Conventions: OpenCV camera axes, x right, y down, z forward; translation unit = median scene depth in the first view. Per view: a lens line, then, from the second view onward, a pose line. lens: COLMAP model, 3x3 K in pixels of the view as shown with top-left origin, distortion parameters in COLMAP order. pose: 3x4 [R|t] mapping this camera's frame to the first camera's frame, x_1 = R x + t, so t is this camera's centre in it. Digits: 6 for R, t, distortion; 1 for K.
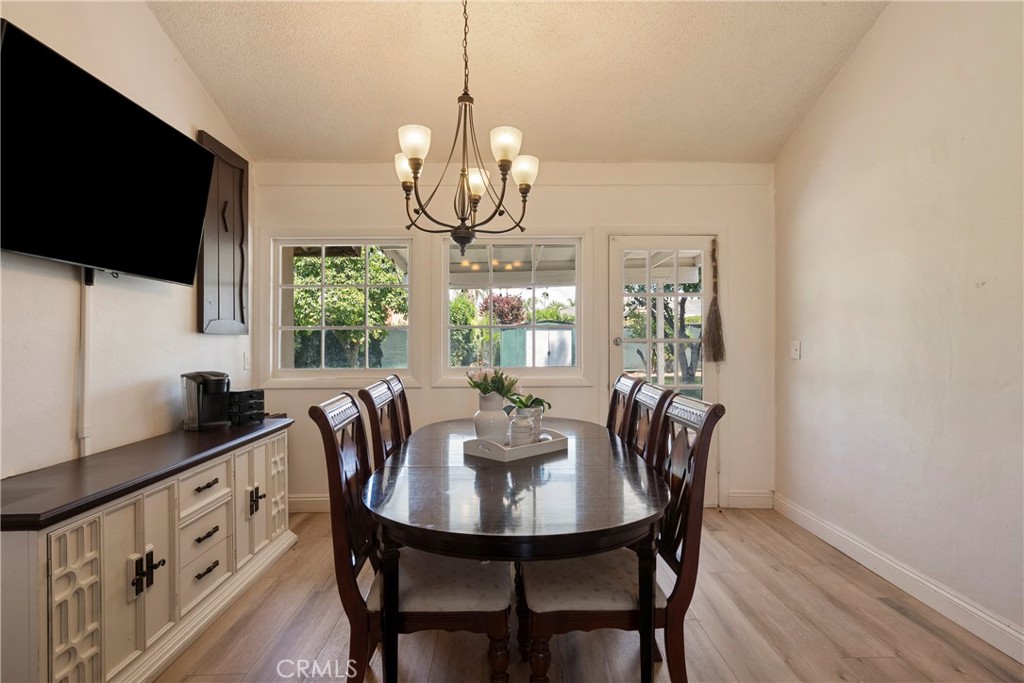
lens RADIAL K [[577.7, 0, 512.0], [0, 577.7, 341.5], [0, 0, 1]] dist [-0.000743, -0.000050]
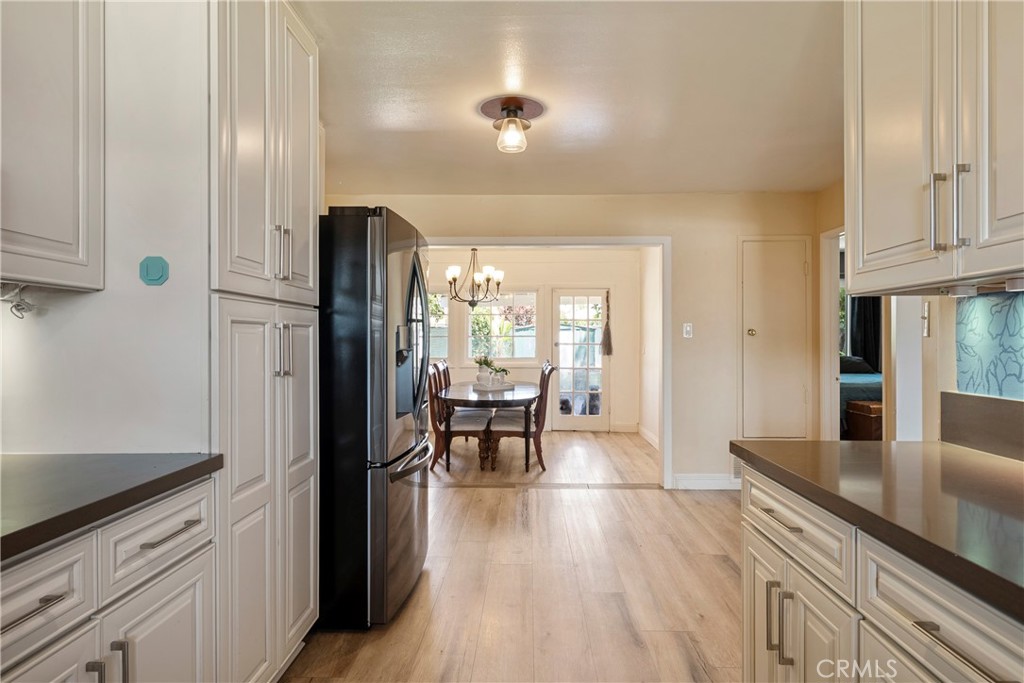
lens RADIAL K [[586.5, 0, 512.0], [0, 586.5, 341.5], [0, 0, 1]] dist [0.000272, -0.000005]
pose [[0.998902, 0.004670, -0.046606, 0.208132], [-0.004429, 0.999976, 0.005273, -0.031715], [0.046629, -0.005061, 0.998899, -1.571725]]
